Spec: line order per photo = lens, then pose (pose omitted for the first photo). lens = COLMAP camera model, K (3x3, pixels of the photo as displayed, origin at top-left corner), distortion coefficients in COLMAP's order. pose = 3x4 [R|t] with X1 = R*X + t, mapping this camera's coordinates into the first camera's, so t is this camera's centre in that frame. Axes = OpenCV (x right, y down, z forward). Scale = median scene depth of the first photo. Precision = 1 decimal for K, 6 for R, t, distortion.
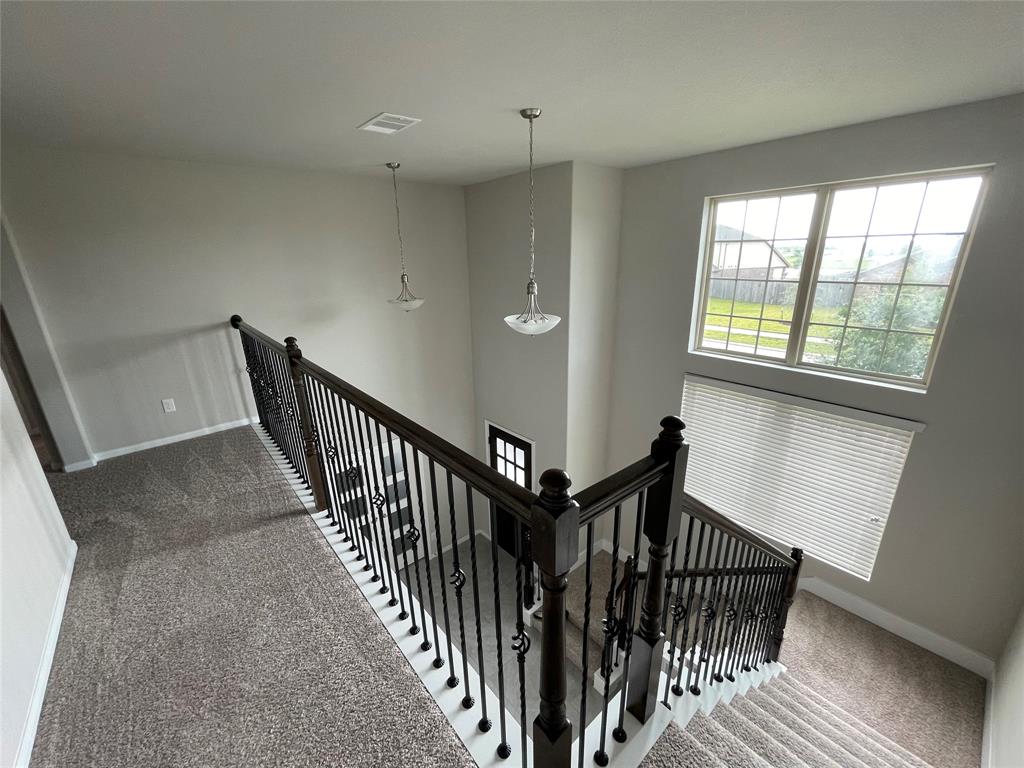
lens RADIAL K [[411.7, 0, 509.6], [0, 411.7, 386.3], [0, 0, 1]] dist [-0.000043, -0.000181]
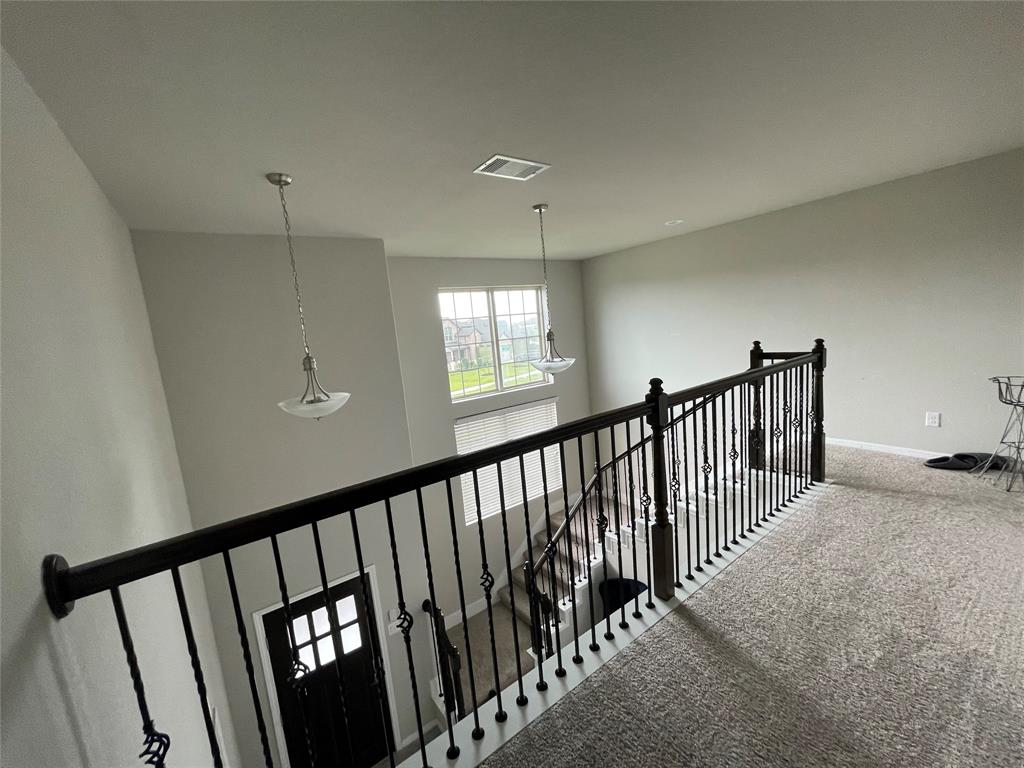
lens RADIAL K [[409.7, 0, 508.7], [0, 409.7, 373.2], [0, 0, 1]] dist [-0.000622, -0.000075]
pose [[0.094354, -0.111565, 0.989268, -0.770038], [0.399576, 0.914392, 0.065010, -0.173600], [-0.911831, 0.389154, 0.130855, 0.626032]]
